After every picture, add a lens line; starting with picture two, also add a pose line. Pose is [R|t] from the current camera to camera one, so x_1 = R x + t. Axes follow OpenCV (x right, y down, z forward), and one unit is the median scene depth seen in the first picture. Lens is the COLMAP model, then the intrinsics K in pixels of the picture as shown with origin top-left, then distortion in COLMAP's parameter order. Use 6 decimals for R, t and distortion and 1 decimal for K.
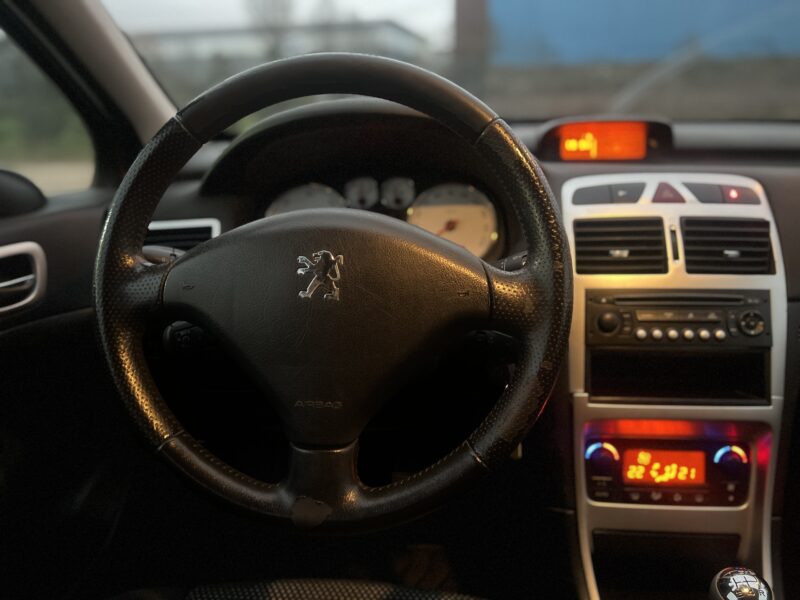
lens RADIAL K [[586.5, 0, 397.4], [0, 586.5, 302.6], [0, 0, 1]] dist [0.025690, -0.009384]
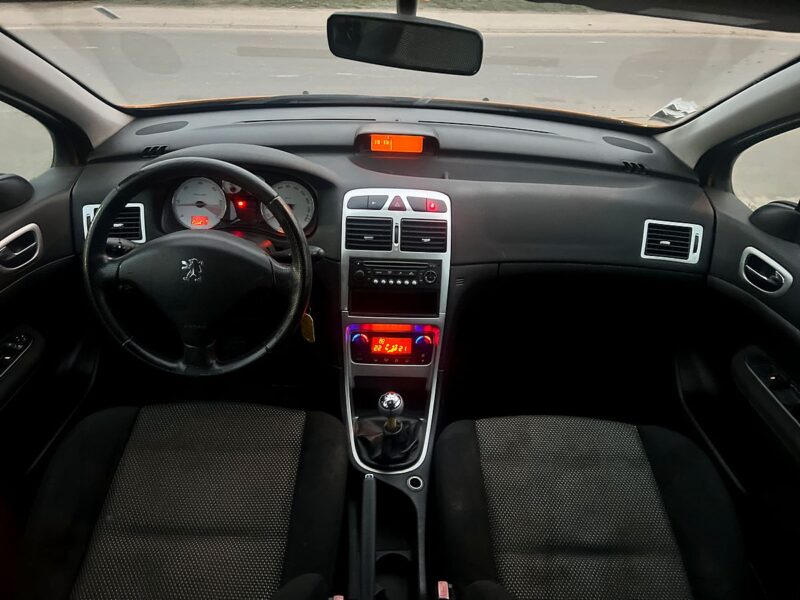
lens RADIAL K [[586.5, 0, 400.0], [0, 586.5, 296.4], [0, 0, 1]] dist [0.025690, -0.009384]
pose [[0.995171, 0.009701, 0.097673, 0.297210], [-0.032991, 0.970269, 0.239770, -0.353444], [-0.092444, -0.241835, 0.965904, -0.853449]]
